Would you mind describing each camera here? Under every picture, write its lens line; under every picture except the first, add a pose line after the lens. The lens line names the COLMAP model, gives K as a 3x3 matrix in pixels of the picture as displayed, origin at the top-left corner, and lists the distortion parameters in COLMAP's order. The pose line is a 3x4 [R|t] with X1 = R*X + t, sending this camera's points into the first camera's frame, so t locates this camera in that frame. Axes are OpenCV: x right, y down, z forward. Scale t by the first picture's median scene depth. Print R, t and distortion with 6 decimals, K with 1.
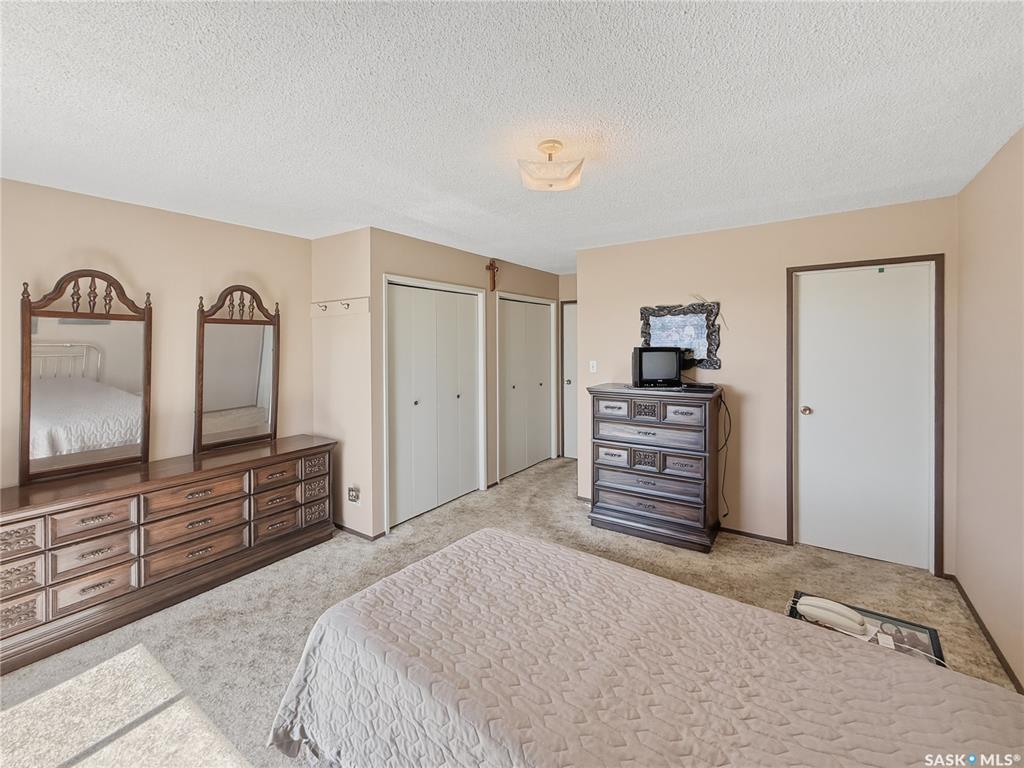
lens RADIAL K [[416.0, 0, 519.8], [0, 416.0, 376.3], [0, 0, 1]] dist [0.000827, 0.000099]
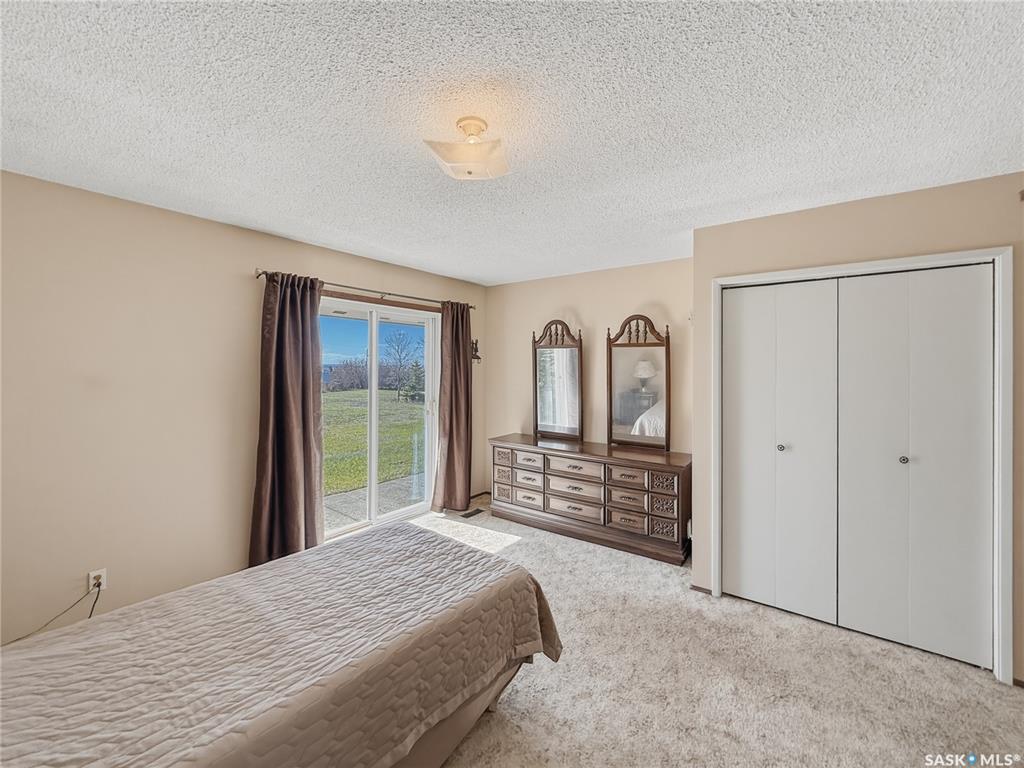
lens RADIAL K [[416.0, 0, 518.7], [0, 416.0, 383.8], [0, 0, 1]] dist [0.000827, 0.000099]
pose [[-0.003225, 0.047569, -0.998863, 0.551518], [-0.083776, 0.995344, 0.047672, -0.047740], [0.996479, 0.083835, 0.000775, 0.672436]]
